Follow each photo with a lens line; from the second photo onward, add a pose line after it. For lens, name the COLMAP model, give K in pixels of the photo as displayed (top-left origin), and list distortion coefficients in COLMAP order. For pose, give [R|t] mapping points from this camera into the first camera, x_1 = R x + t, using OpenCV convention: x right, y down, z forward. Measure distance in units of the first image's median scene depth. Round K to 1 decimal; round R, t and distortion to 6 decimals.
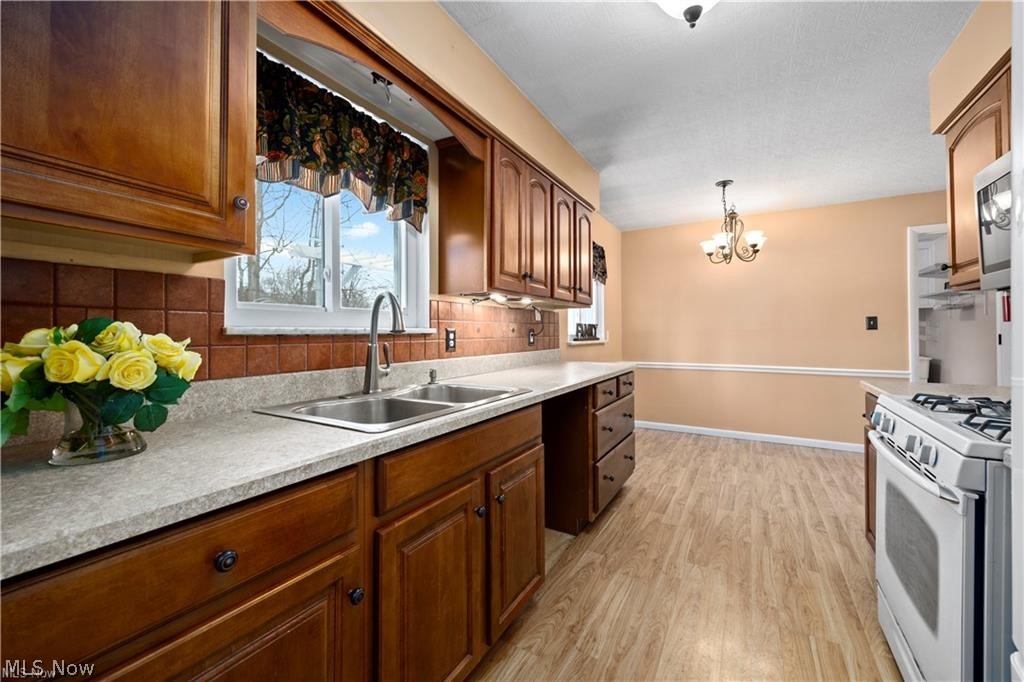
lens RADIAL K [[411.4, 0, 514.5], [0, 411.4, 326.7], [0, 0, 1]] dist [0.012105, -0.000146]
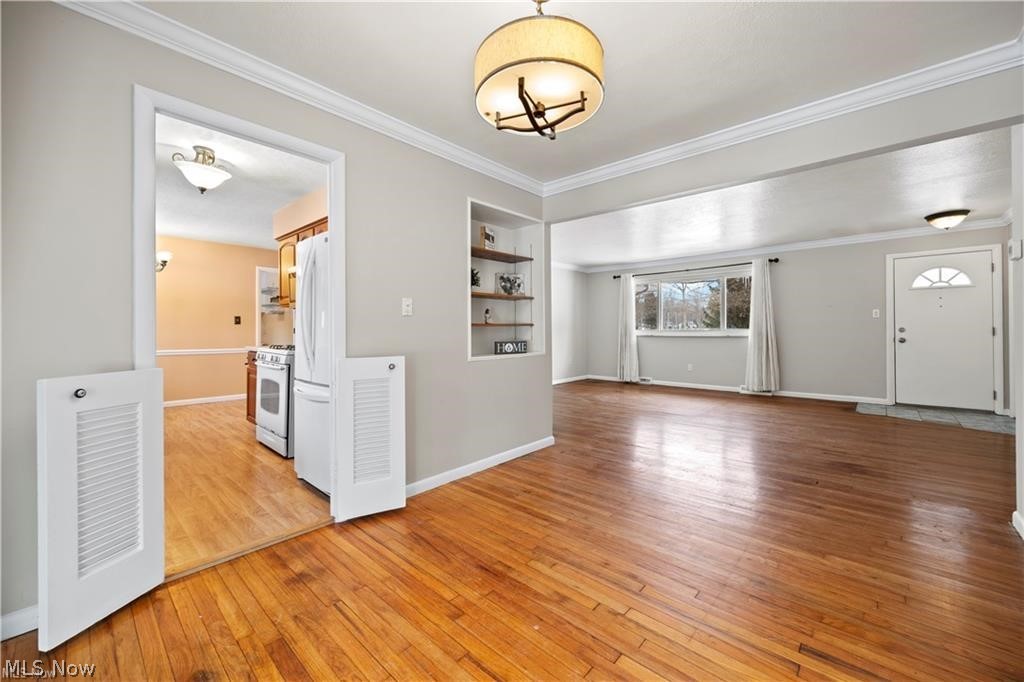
lens RADIAL K [[405.2, 0, 513.4], [0, 405.2, 326.1], [0, 0, 1]] dist [0.001553, 0.000100]
pose [[0.212696, 0.009086, 0.977076, -0.870239], [-0.010946, 0.999916, -0.006916, 0.024953], [-0.977057, -0.009224, 0.212777, -0.749518]]
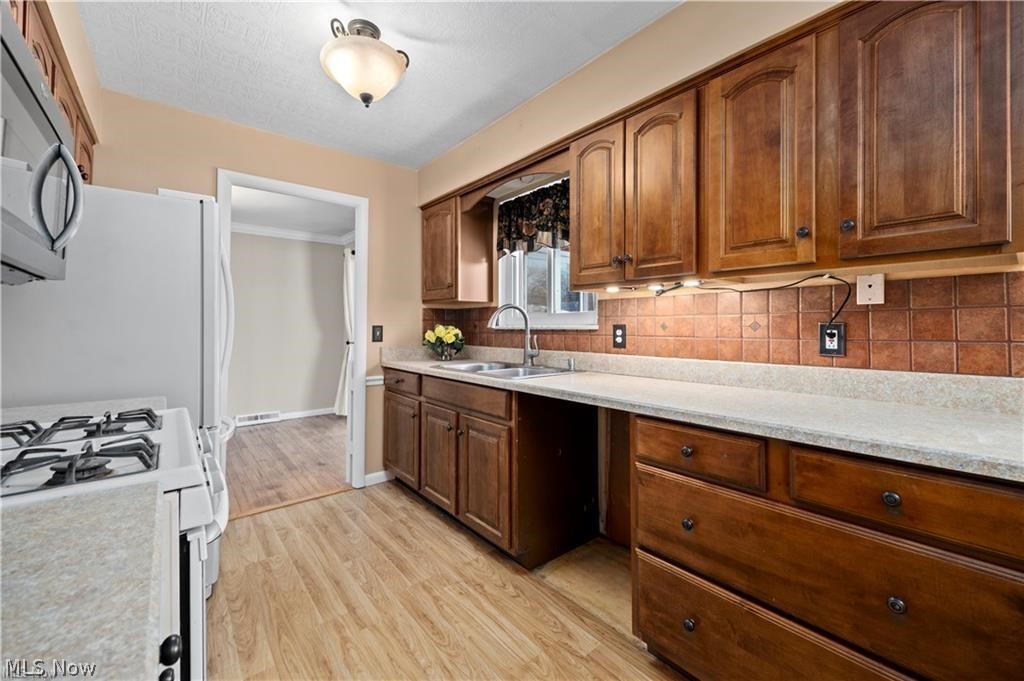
lens RADIAL K [[408.8, 0, 512.5], [0, 408.8, 321.9], [0, 0, 1]] dist [0.001697, -0.000073]
pose [[-0.349912, -0.011237, -0.936715, 0.883476], [0.013294, 0.999768, -0.016959, 0.010387], [0.936688, -0.018387, -0.349682, 1.116582]]
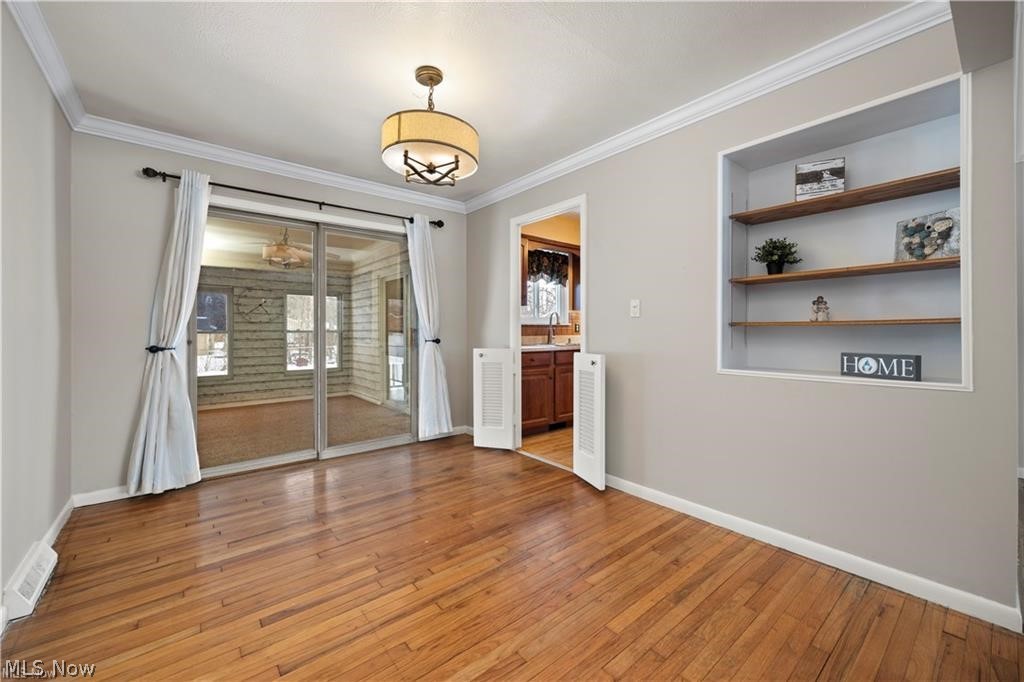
lens RADIAL K [[405.2, 0, 511.1], [0, 405.2, 336.4], [0, 0, 1]] dist [0.002051, -0.000238]
pose [[0.933898, 0.007215, -0.357466, 0.357001], [0.003140, 0.999592, 0.028378, 0.011469], [0.357525, -0.027624, 0.933495, -1.472370]]
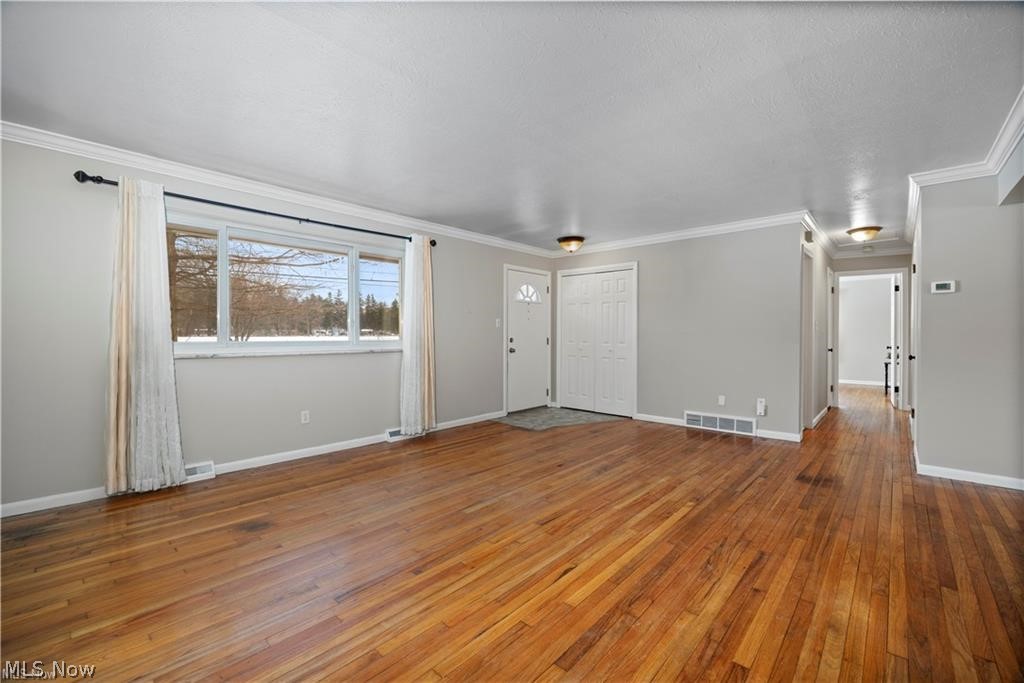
lens RADIAL K [[424.0, 0, 512.6], [0, 424.0, 336.6], [0, 0, 1]] dist [-0.011679, 0.000110]
pose [[-0.975437, 0.004049, 0.220244, 1.588065], [0.001009, 0.999903, -0.013911, 0.020118], [-0.220278, -0.013347, -0.975346, 0.086504]]
